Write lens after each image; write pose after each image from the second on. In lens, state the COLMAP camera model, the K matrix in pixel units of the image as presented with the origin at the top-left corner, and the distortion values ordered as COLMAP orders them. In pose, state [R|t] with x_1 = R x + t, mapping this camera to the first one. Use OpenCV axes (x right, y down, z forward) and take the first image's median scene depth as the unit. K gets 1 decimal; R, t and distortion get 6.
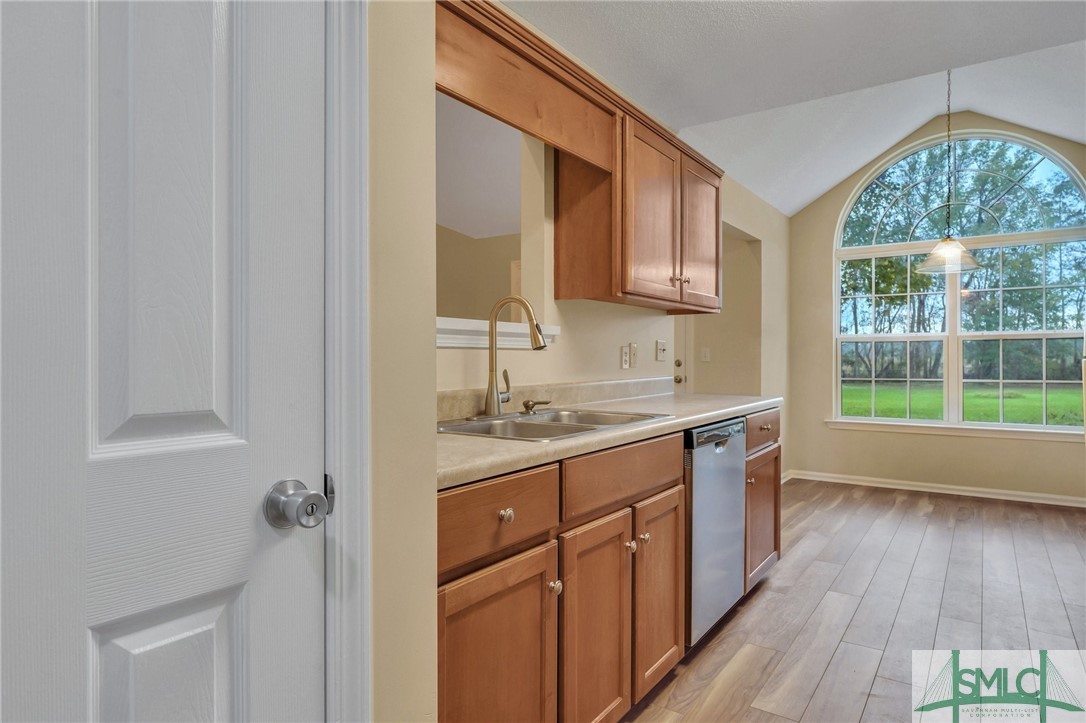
lens RADIAL K [[609.6, 0, 543.2], [0, 609.6, 360.4], [0, 0, 1]] dist [-0.000505, -0.000017]
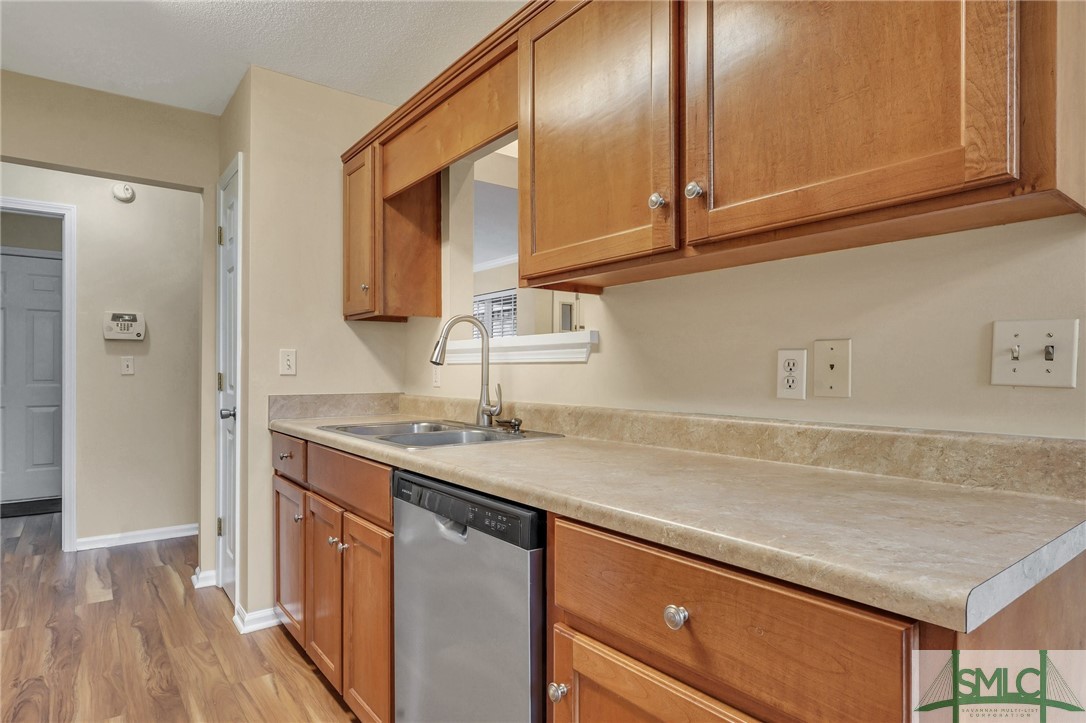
lens RADIAL K [[609.6, 0, 543.2], [0, 609.6, 365.4], [0, 0, 1]] dist [-0.000505, -0.000017]
pose [[-0.286175, -0.001754, -0.958176, 0.882982], [0.000259, 0.999998, -0.001908, -0.014750], [0.958177, -0.000795, -0.286174, 1.377153]]
